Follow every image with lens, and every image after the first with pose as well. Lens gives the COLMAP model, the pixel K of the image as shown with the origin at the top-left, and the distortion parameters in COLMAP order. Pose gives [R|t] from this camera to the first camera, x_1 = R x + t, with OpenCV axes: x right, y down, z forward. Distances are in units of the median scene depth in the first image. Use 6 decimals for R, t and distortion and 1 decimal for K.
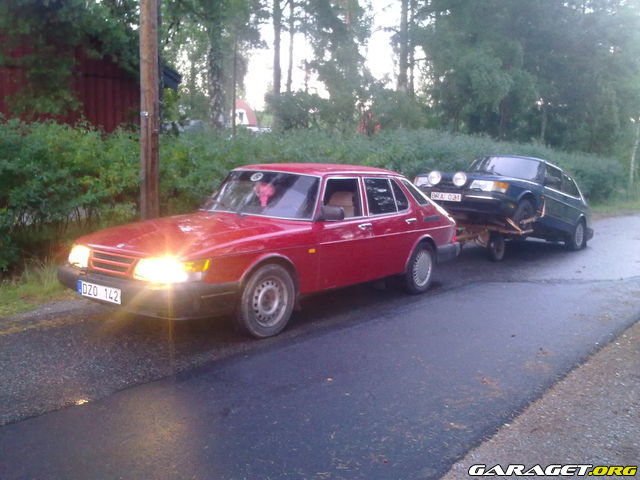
lens RADIAL K [[691.8, 0, 320.0], [0, 691.8, 240.0], [0, 0, 1]] dist [-0.005675, -0.011679]
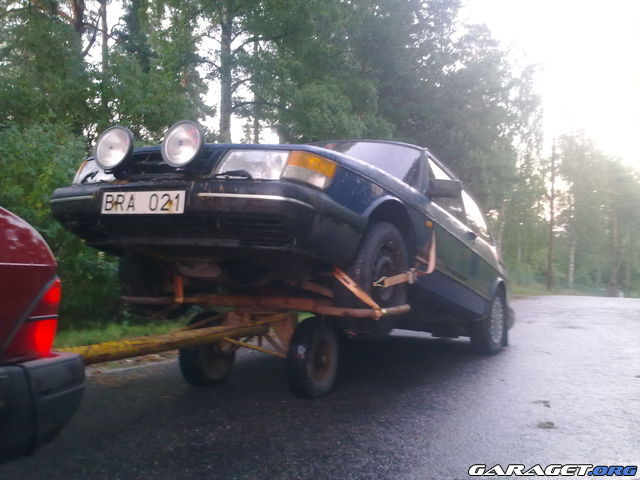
lens RADIAL K [[691.8, 0, 320.0], [0, 691.8, 240.0], [0, 0, 1]] dist [-0.005675, -0.011679]
pose [[0.981792, -0.002909, 0.189939, 0.191358], [0.030224, 0.989537, -0.141075, 0.001299], [-0.187541, 0.144247, 0.971608, 0.645926]]
